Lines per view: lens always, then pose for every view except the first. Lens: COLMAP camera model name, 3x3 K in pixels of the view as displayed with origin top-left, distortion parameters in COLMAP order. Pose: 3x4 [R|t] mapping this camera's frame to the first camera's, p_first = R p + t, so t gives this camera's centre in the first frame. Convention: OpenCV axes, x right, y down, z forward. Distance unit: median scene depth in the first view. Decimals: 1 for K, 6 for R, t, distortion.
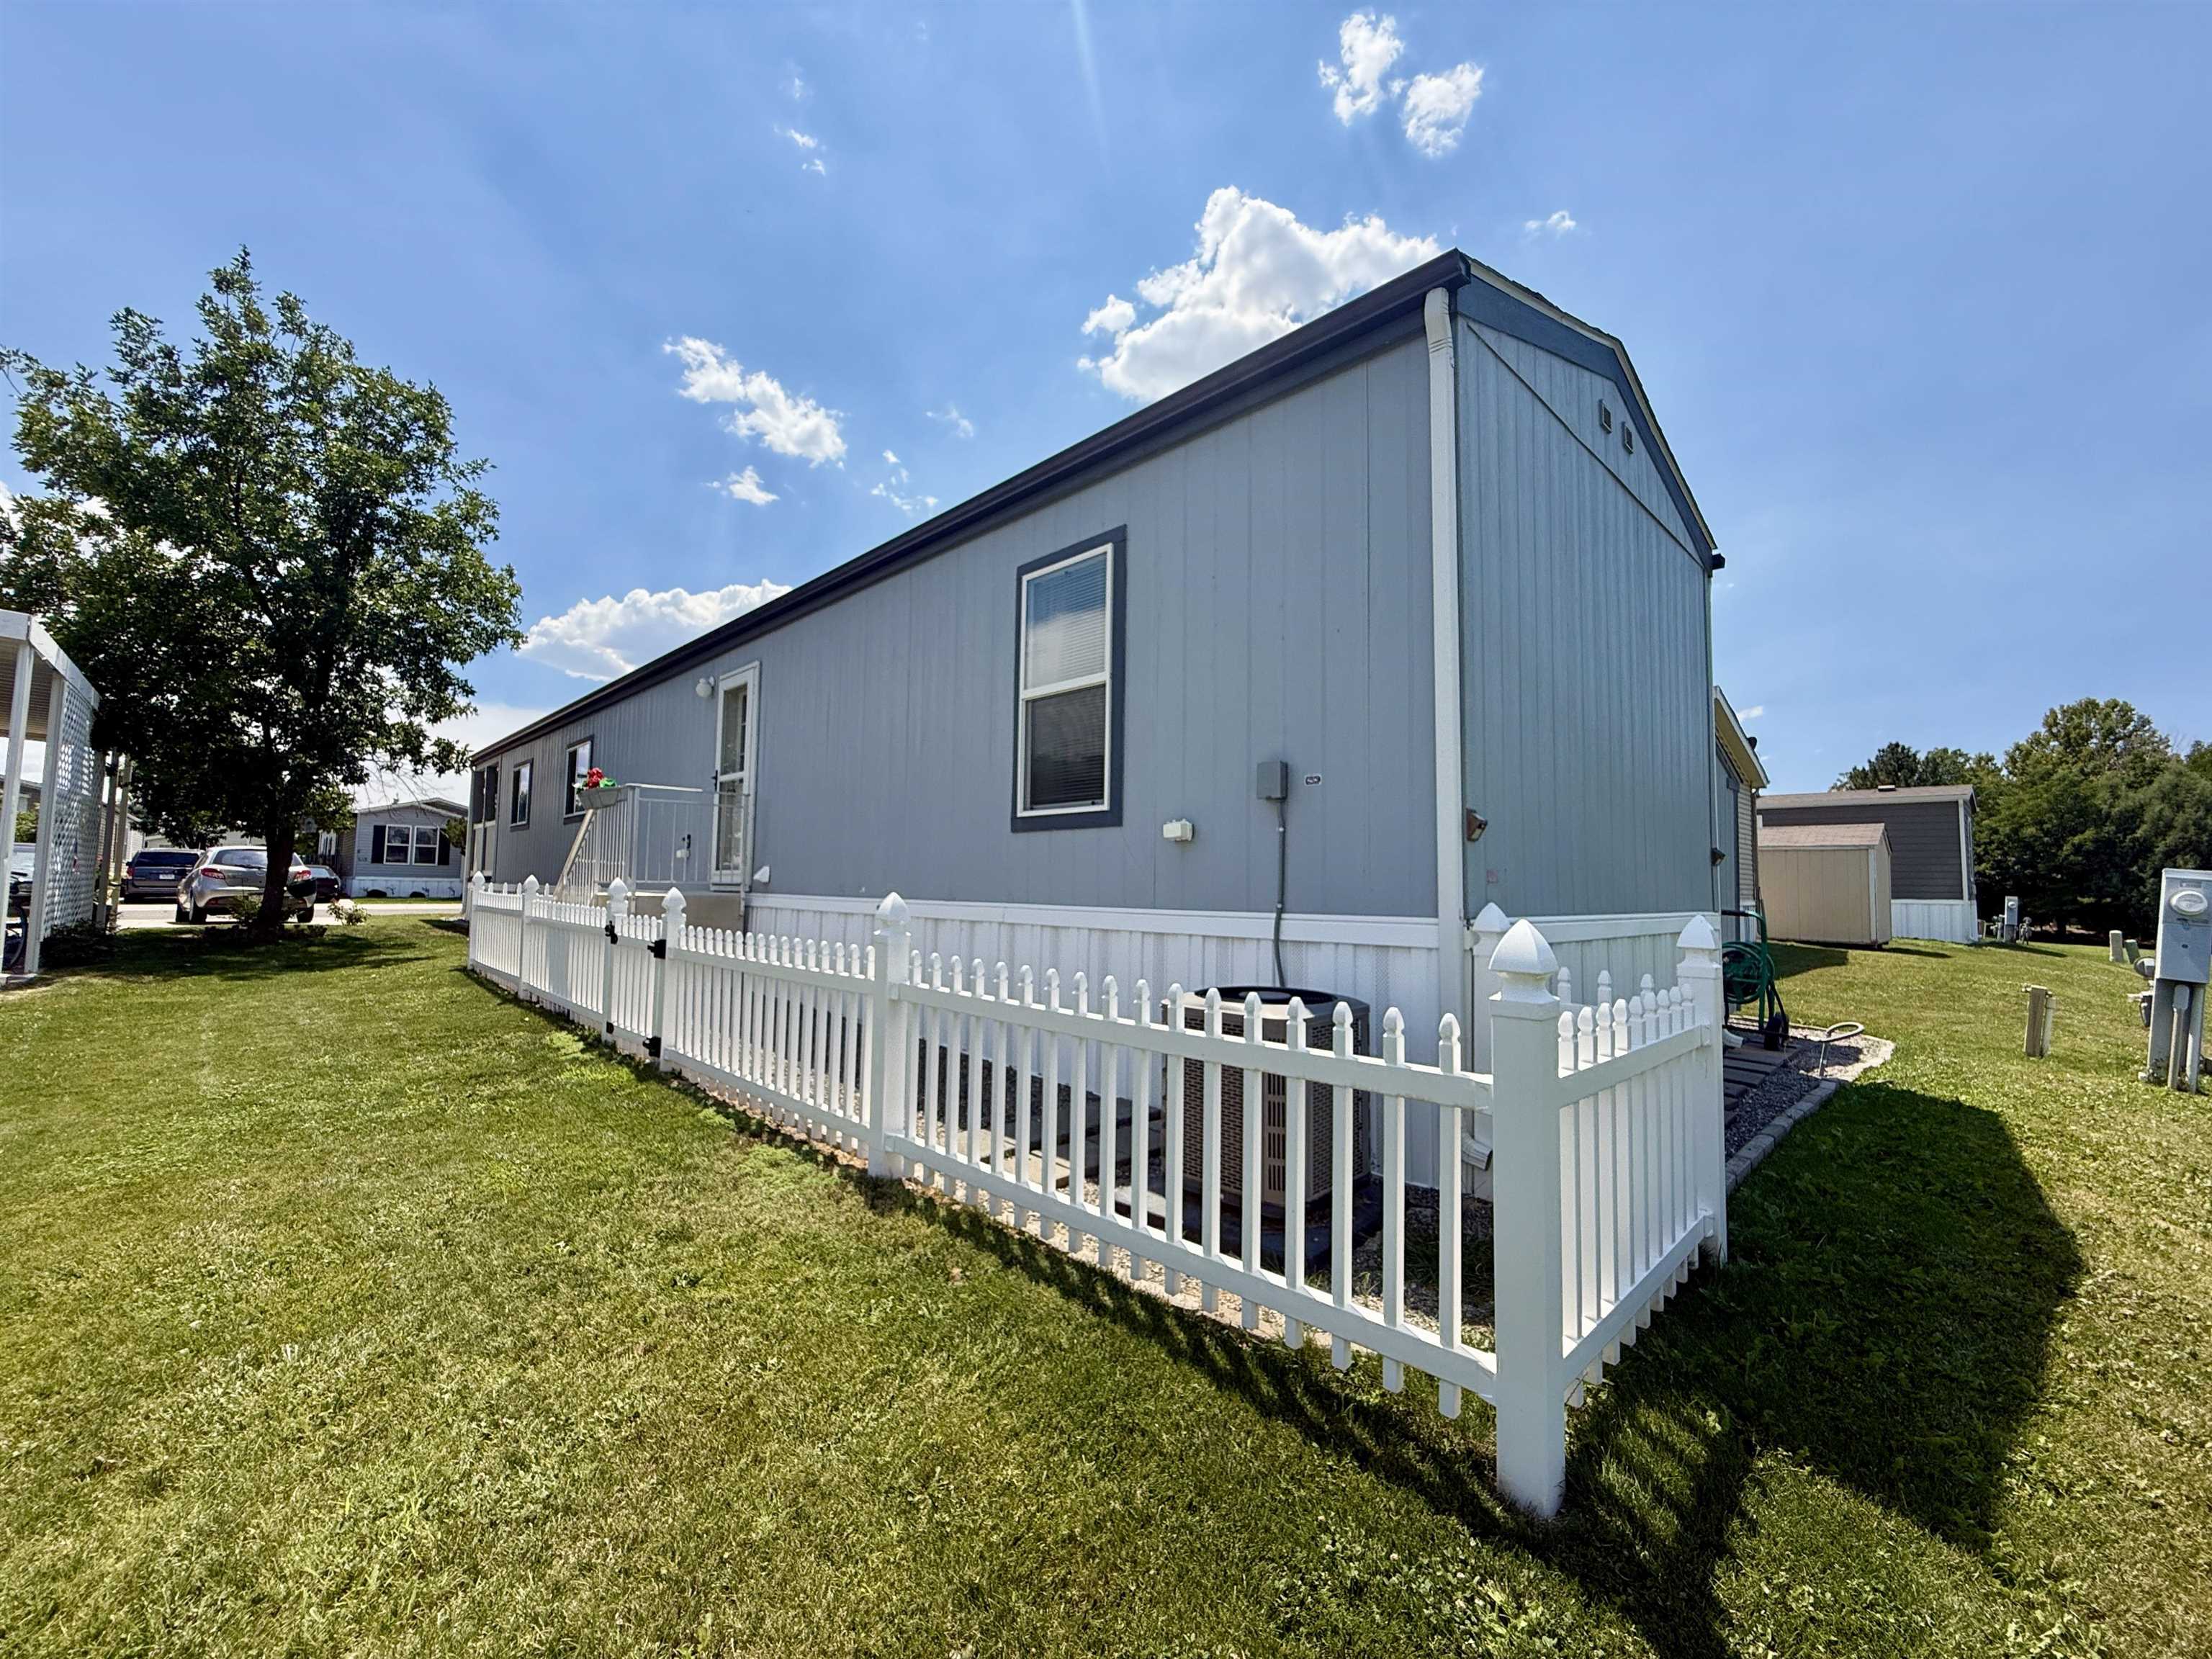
lens RADIAL K [[884.0, 0, 1103.1], [0, 884.0, 834.5], [0, 0, 1]] dist [0.000100, 0.000252]
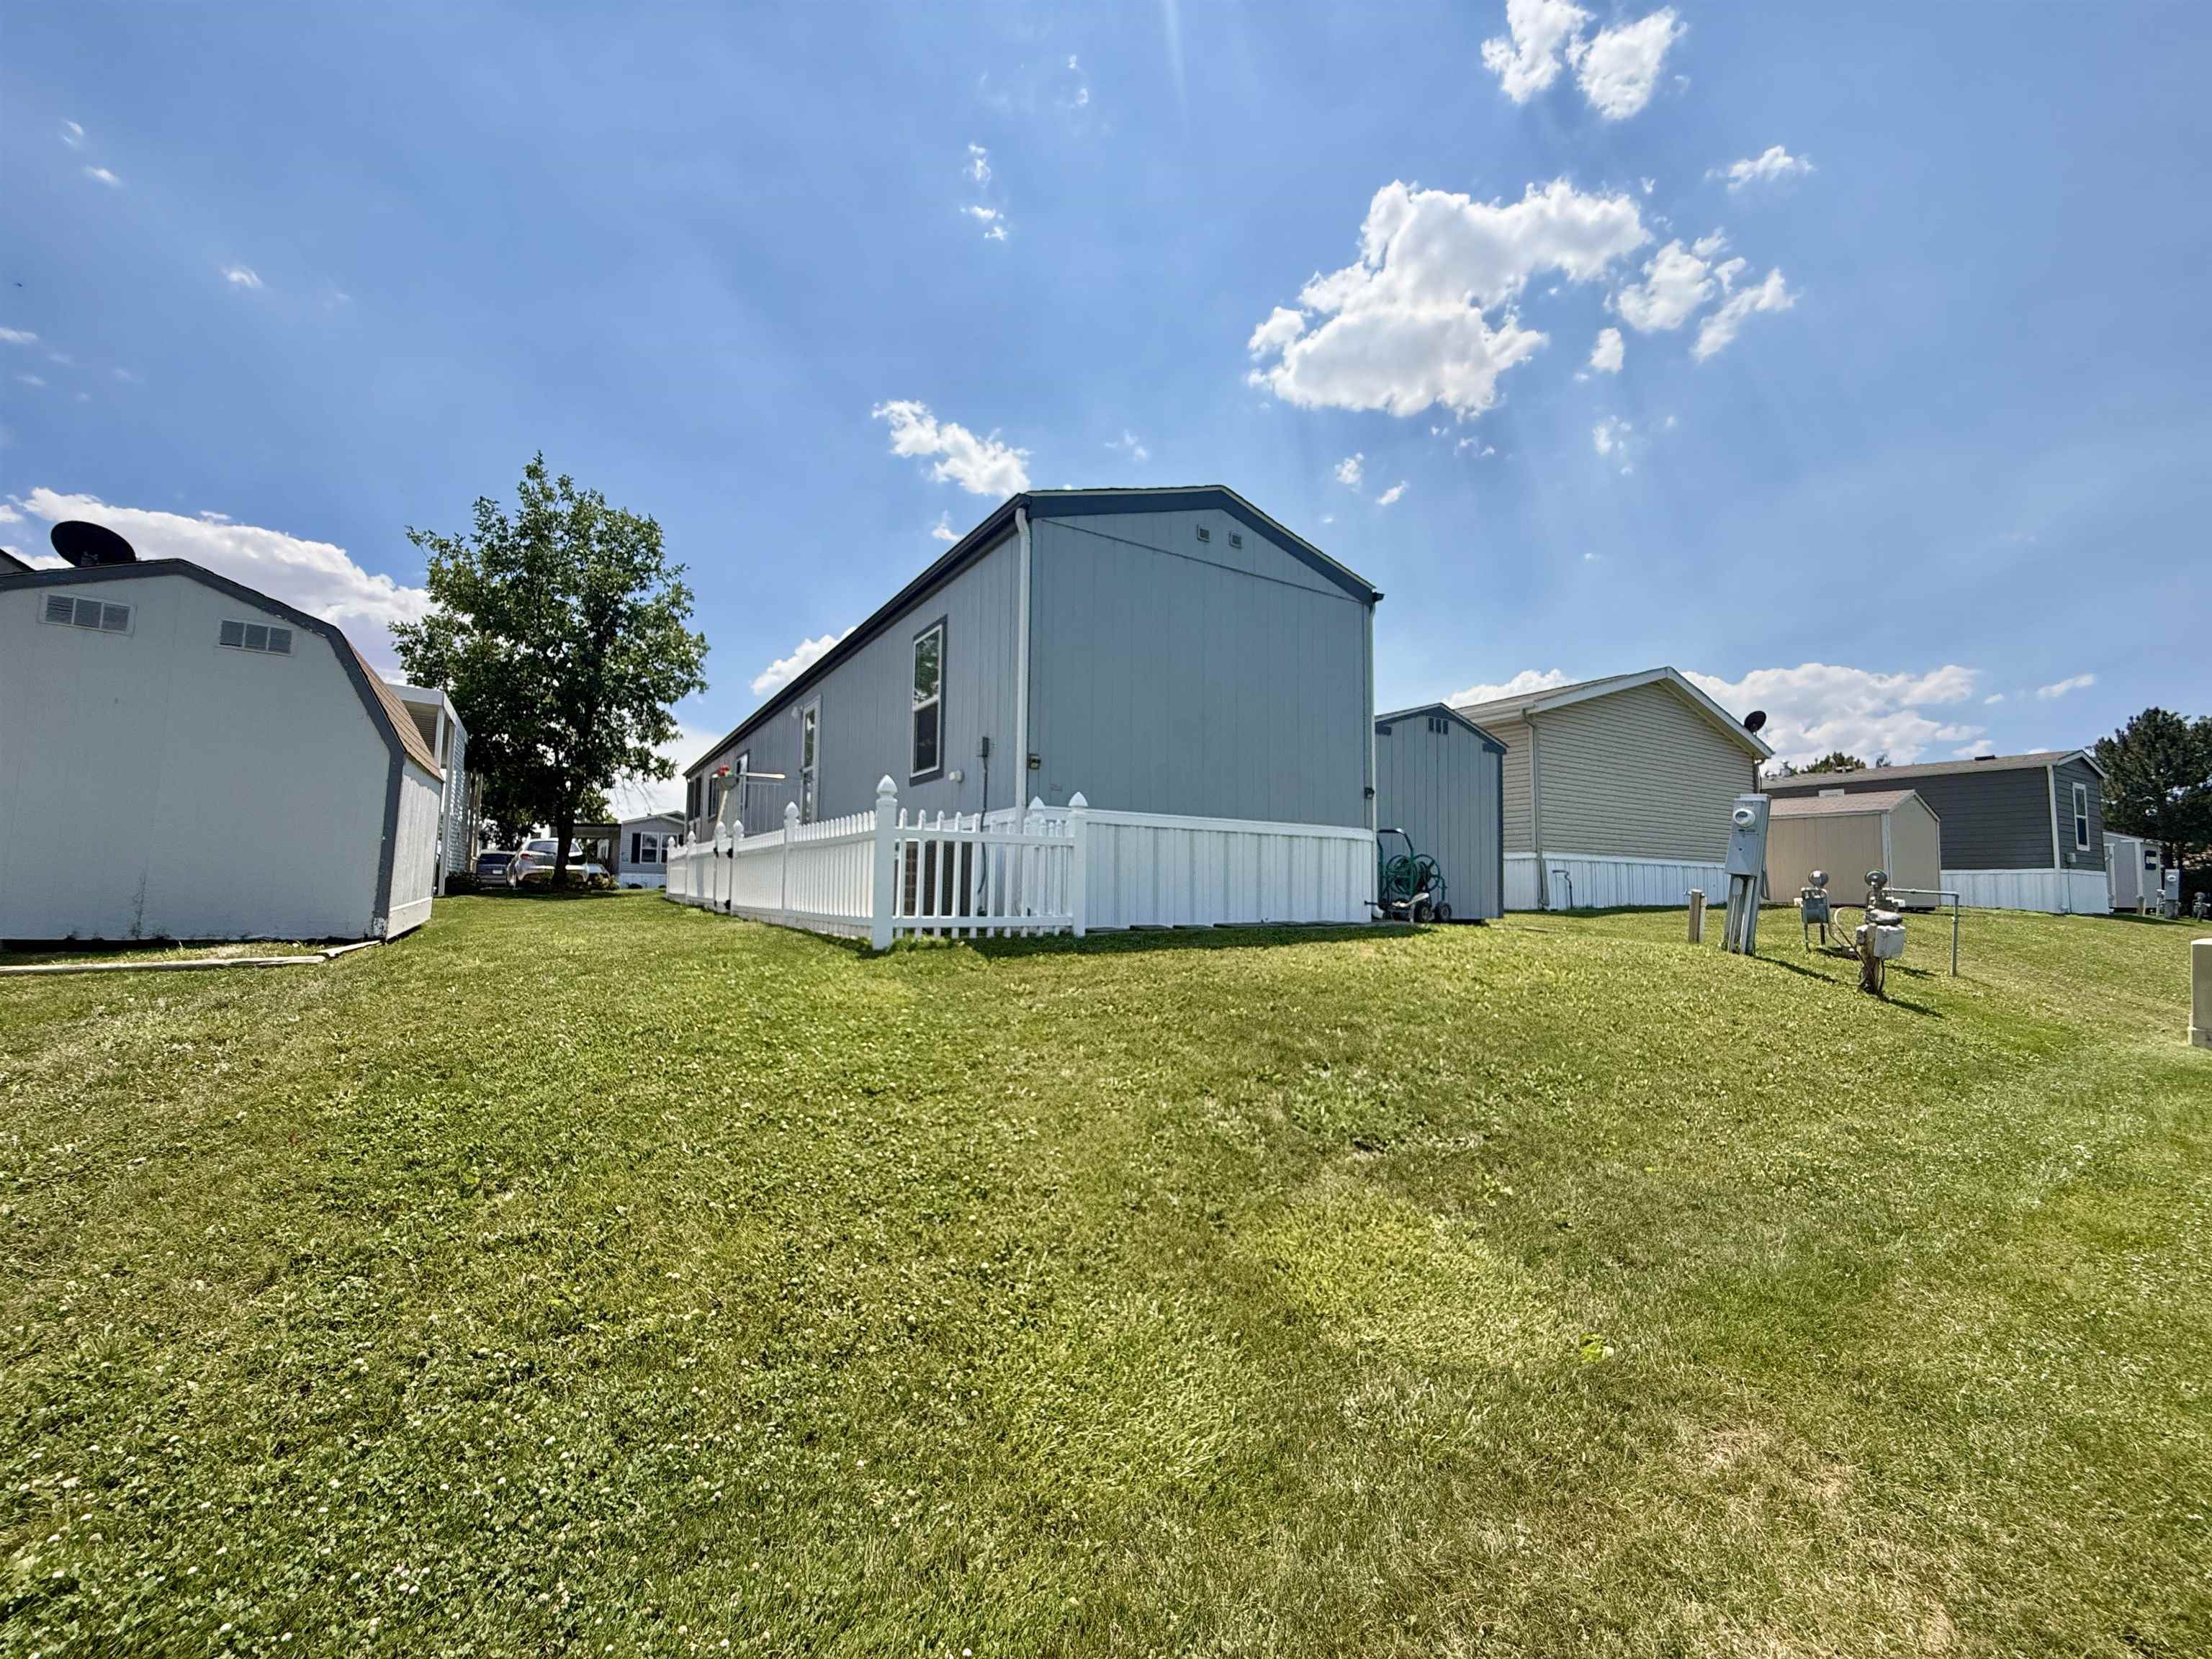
lens RADIAL K [[884.0, 0, 1109.7], [0, 884.0, 826.3], [0, 0, 1]] dist [0.000100, 0.000252]
pose [[0.977285, -0.021729, -0.210811, 0.271304], [0.017194, 0.999580, -0.023323, 0.051191], [0.211229, 0.019168, 0.977249, -0.253289]]
